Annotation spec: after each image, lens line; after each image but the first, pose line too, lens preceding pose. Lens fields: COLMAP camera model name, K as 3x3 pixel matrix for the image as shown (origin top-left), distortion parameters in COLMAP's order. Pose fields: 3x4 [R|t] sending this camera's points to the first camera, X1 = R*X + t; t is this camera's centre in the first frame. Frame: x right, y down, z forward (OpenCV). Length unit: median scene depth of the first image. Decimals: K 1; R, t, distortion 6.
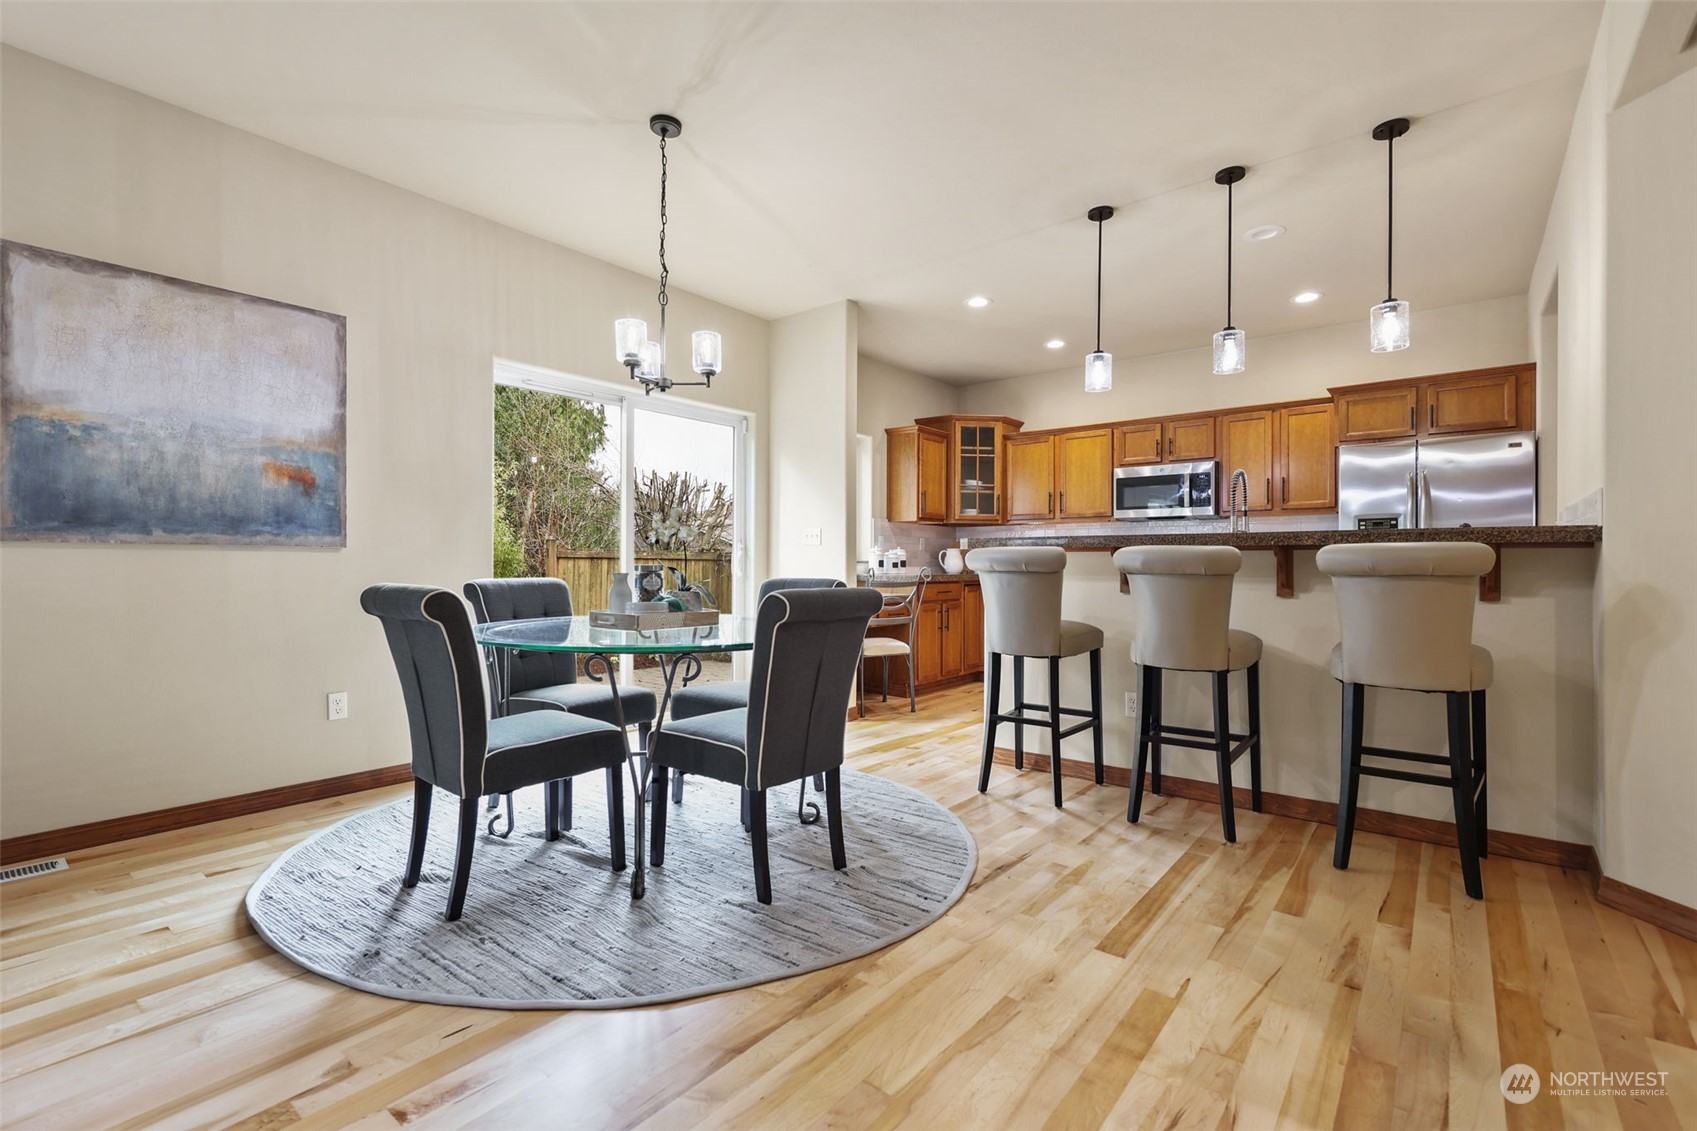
lens RADIAL K [[745.4, 0, 845.2], [0, 745.4, 566.8], [0, 0, 1]] dist [-0.001549, -0.000556]
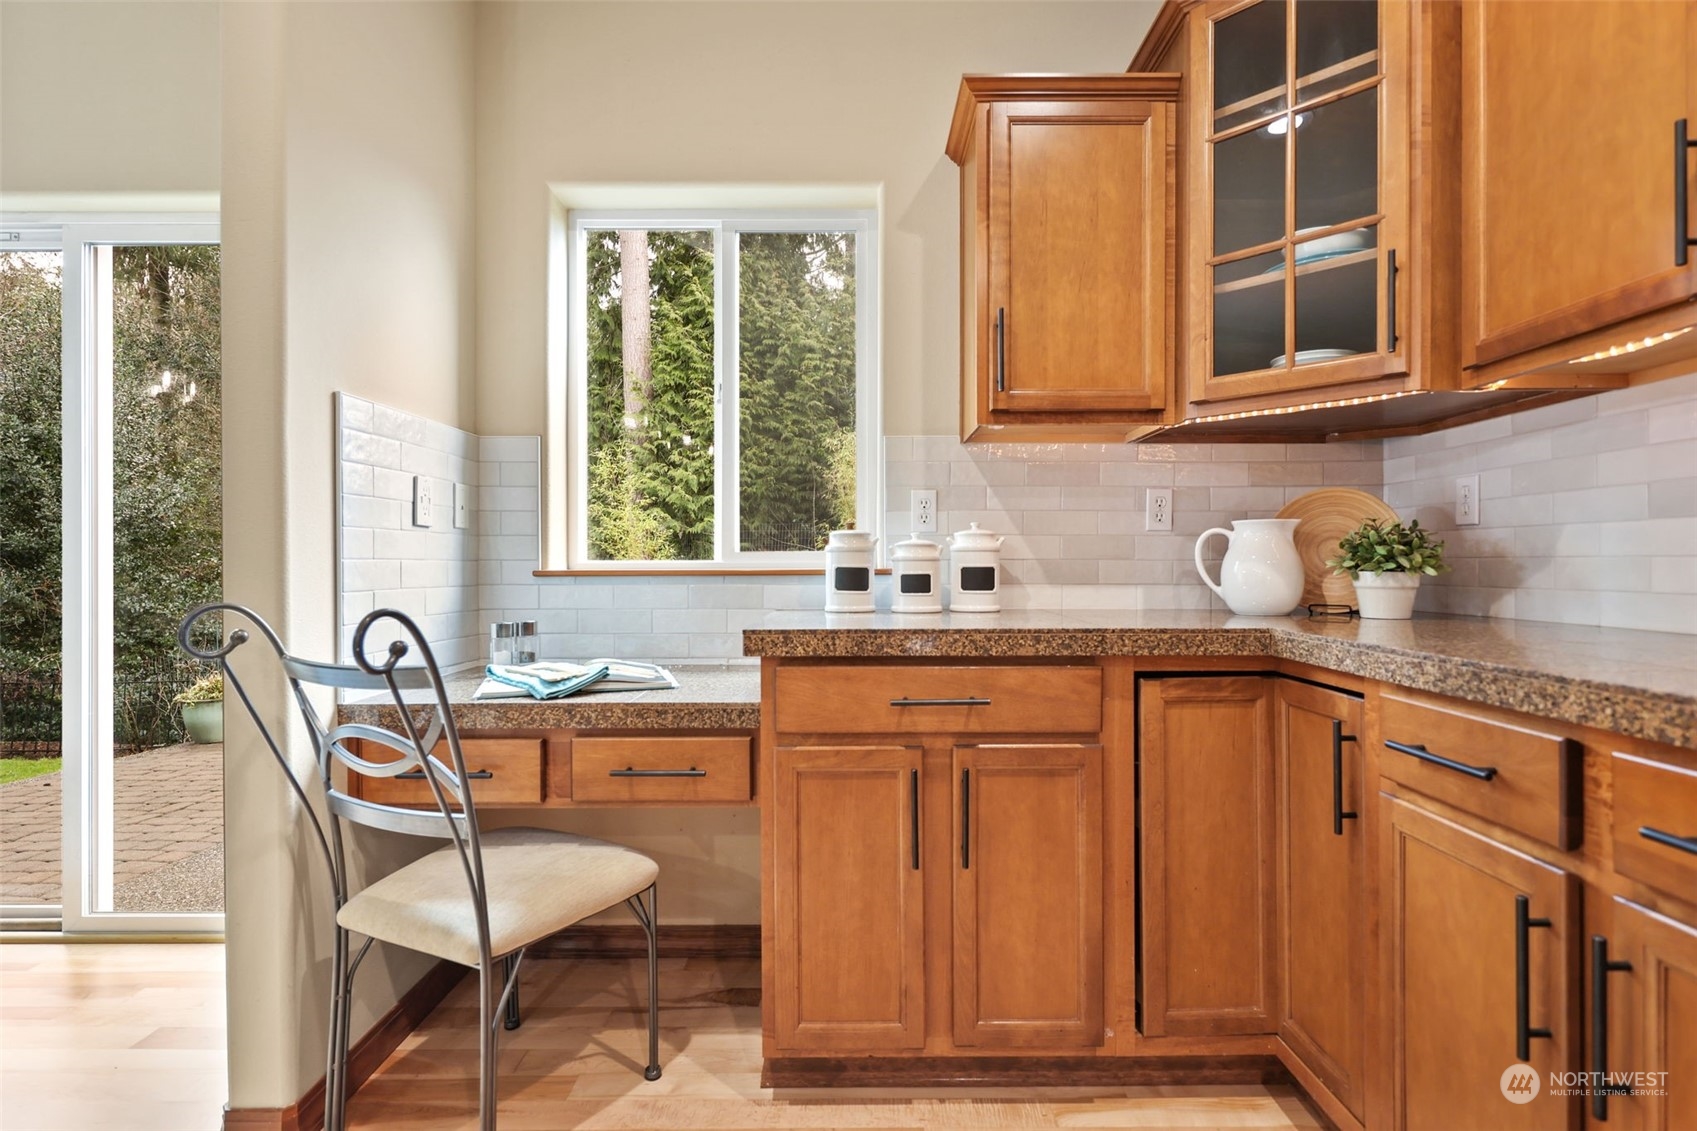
lens RADIAL K [[808.3, 0, 850.9], [0, 808.3, 563.8], [0, 0, 1]] dist [-0.002930, -0.000033]
pose [[0.623506, -0.000168, -0.781819, 0.327879], [0.002734, 0.999994, 0.001965, -0.012044], [0.781814, -0.003363, 0.623503, 0.841332]]
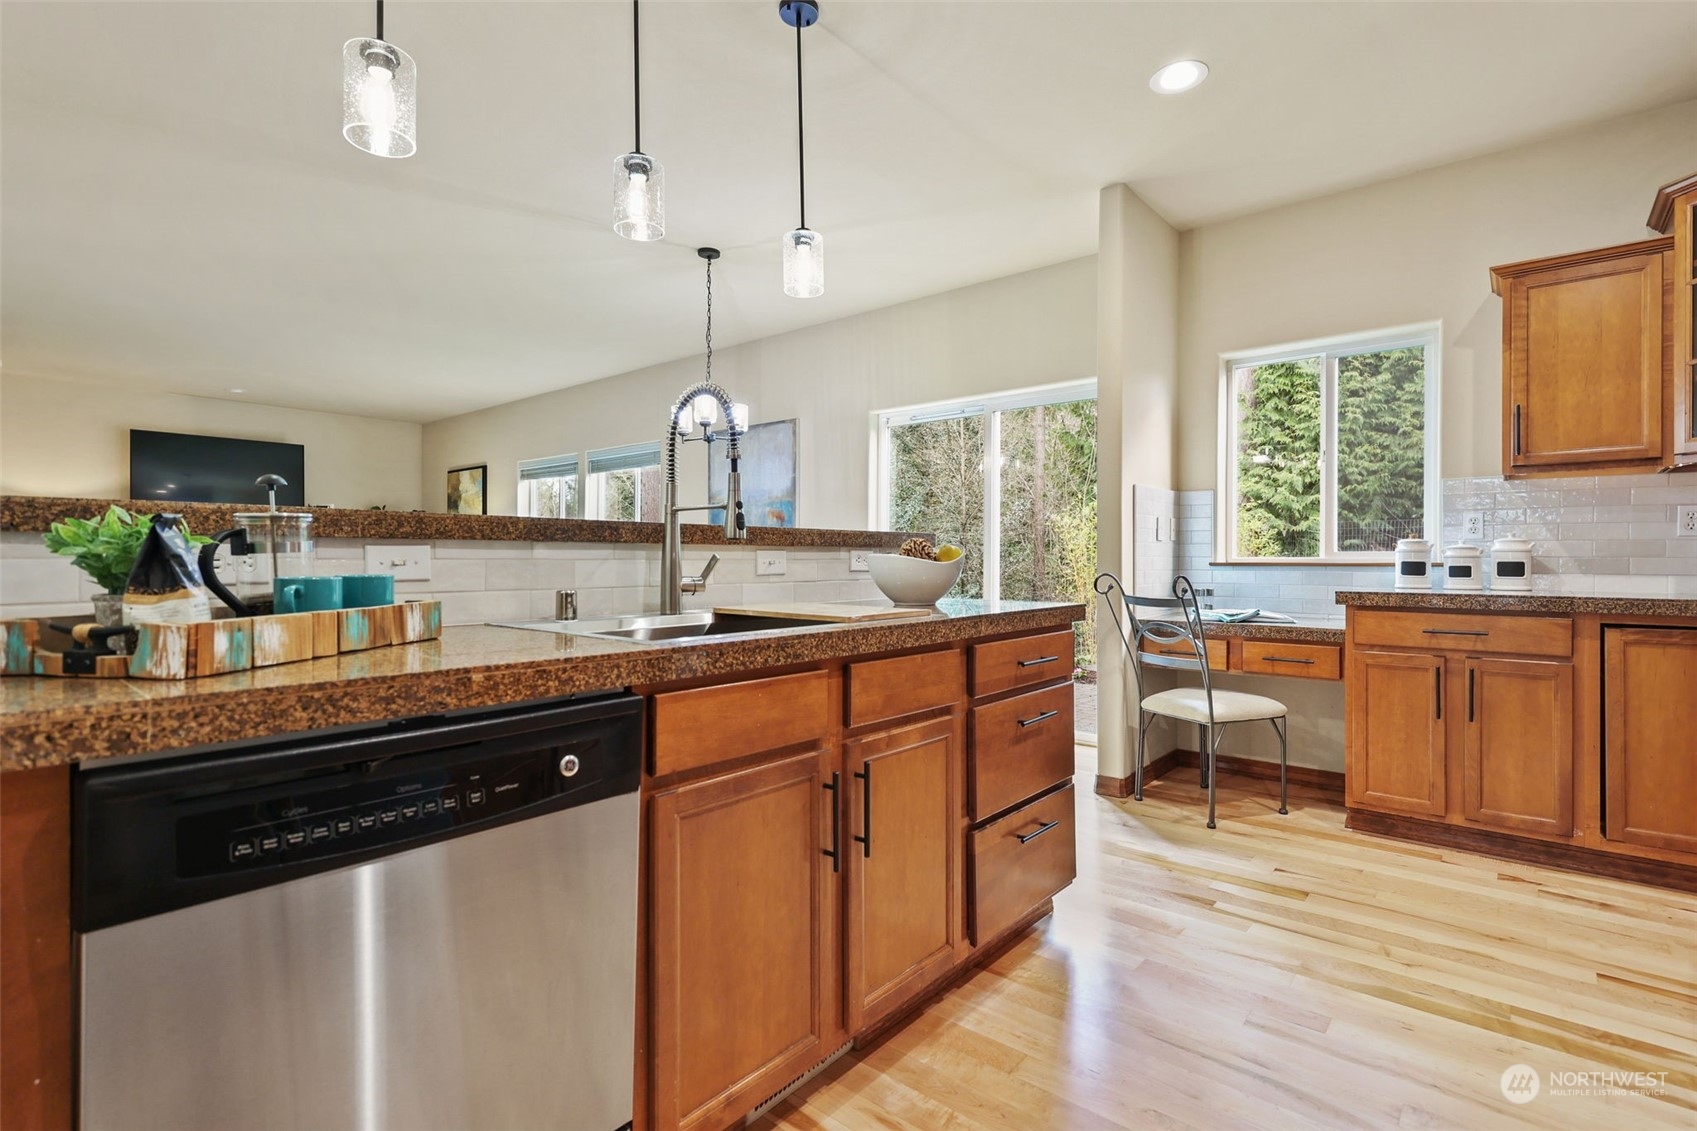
lens RADIAL K [[808.3, 0, 848.9], [0, 808.3, 561.6], [0, 0, 1]] dist [-0.002930, -0.000033]
pose [[-0.022630, 0.003441, -0.999738, 0.649375], [-0.000321, 0.999994, 0.003449, -0.011613], [0.999744, 0.000398, -0.022629, 0.663830]]
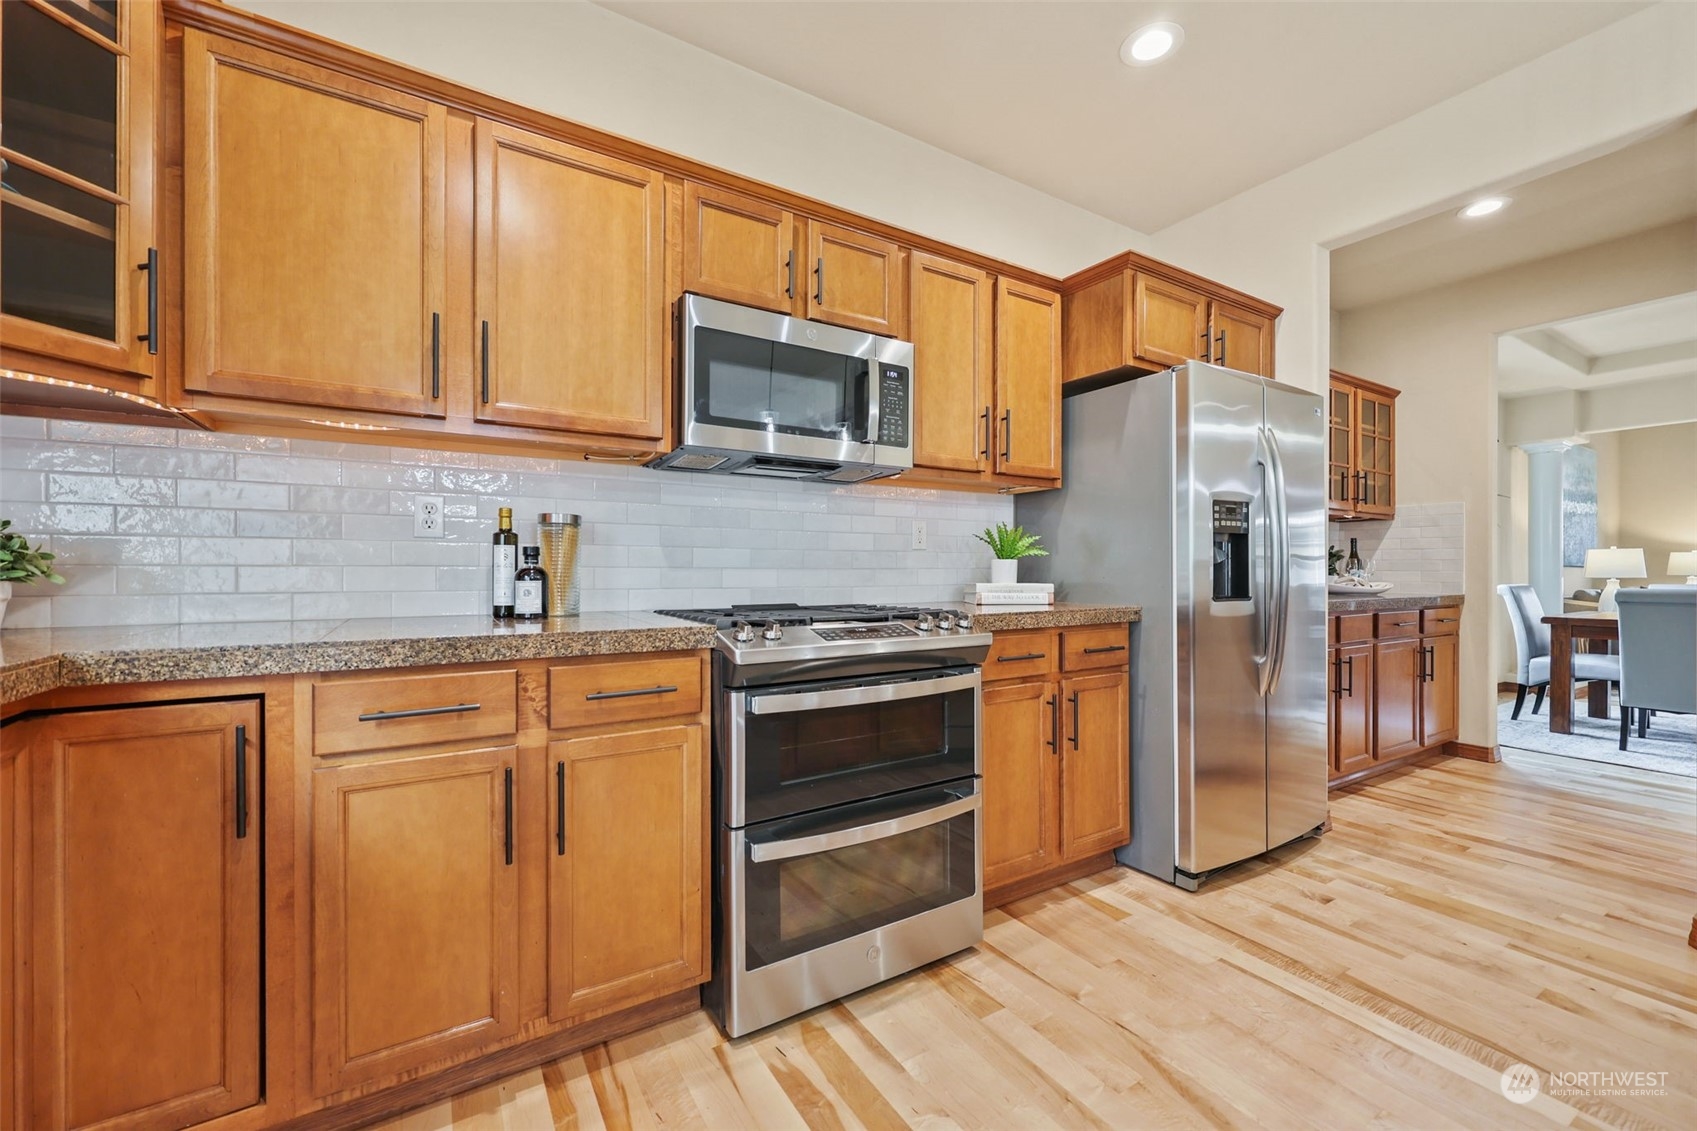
lens RADIAL K [[681.2, 0, 845.1], [0, 681.2, 570.8], [0, 0, 1]] dist [-0.001926, -0.000330]
pose [[0.348621, -0.004467, 0.937253, 0.111170], [-0.003130, 0.999978, 0.005930, -0.013146], [-0.937259, -0.005001, 0.348599, 0.860714]]
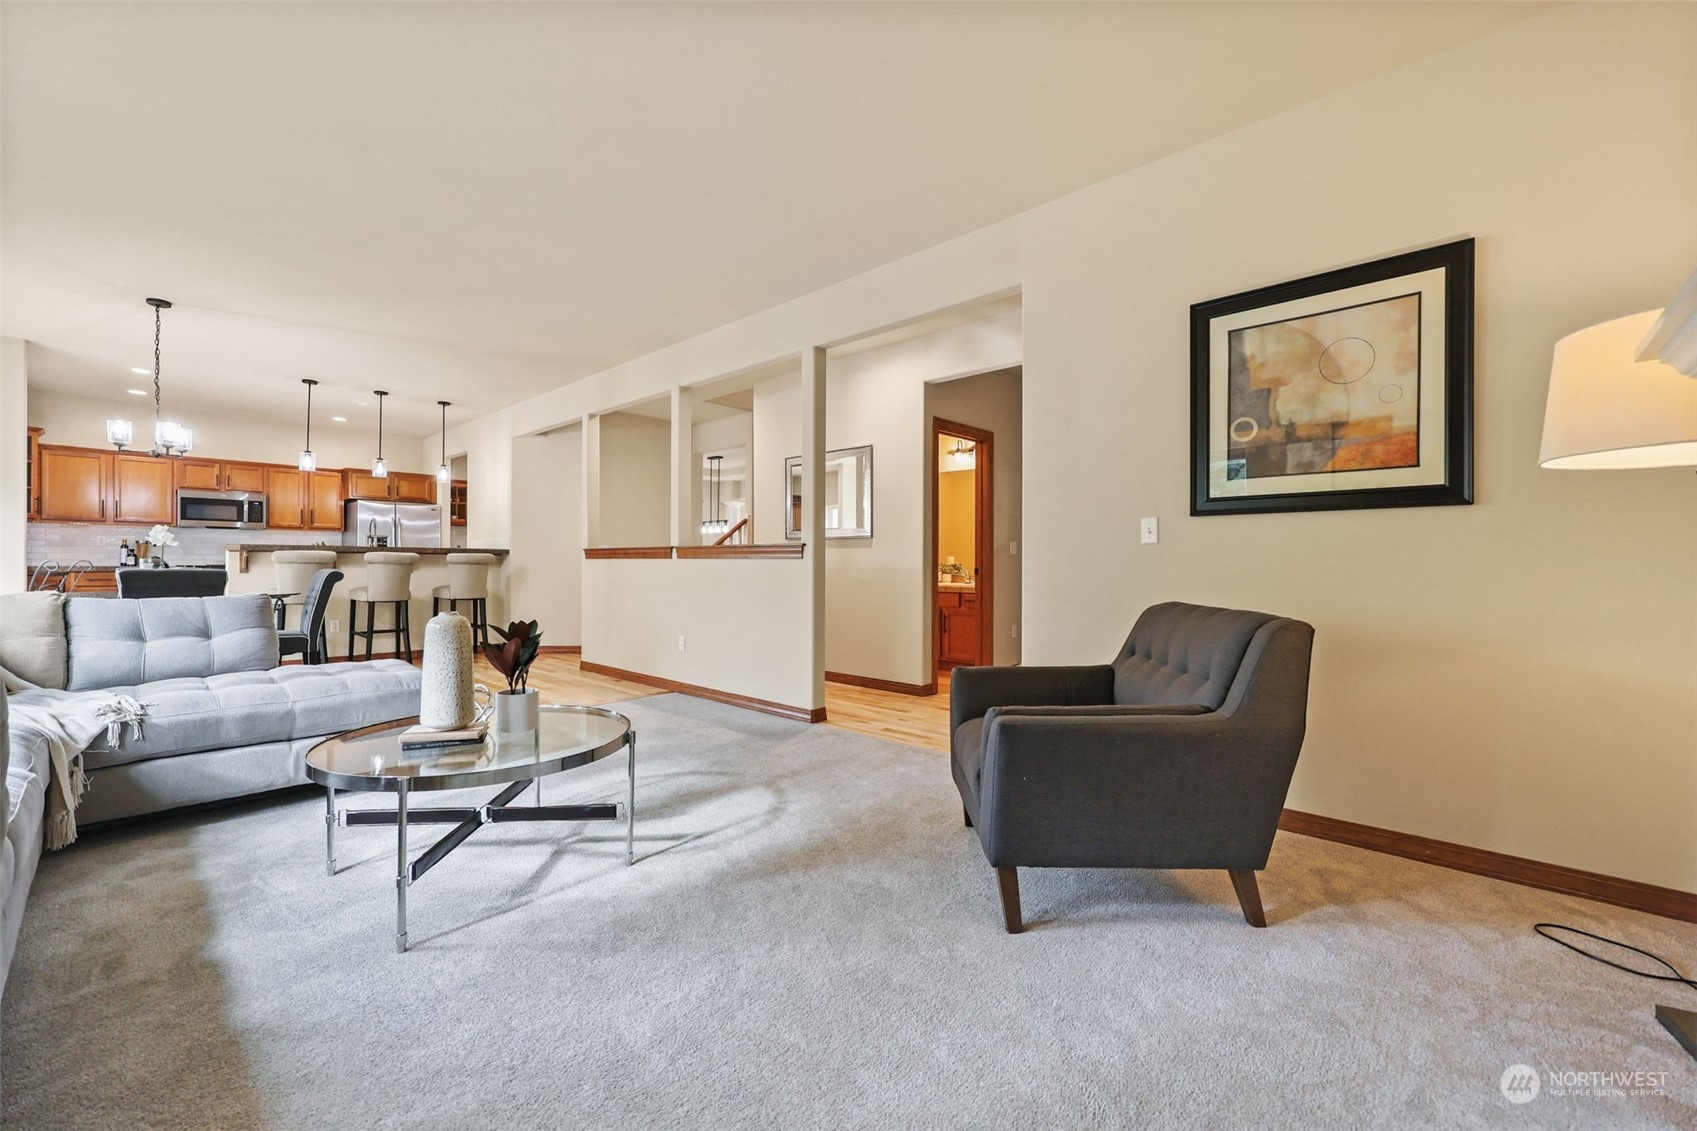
lens RADIAL K [[681.2, 0, 851.3], [0, 681.2, 557.1], [0, 0, 1]] dist [-0.001926, -0.000330]
pose [[0.070973, 0.003185, 0.997473, -0.840788], [-0.002434, 0.999992, -0.003020, -0.005303], [-0.997475, -0.002213, 0.070980, -0.353804]]
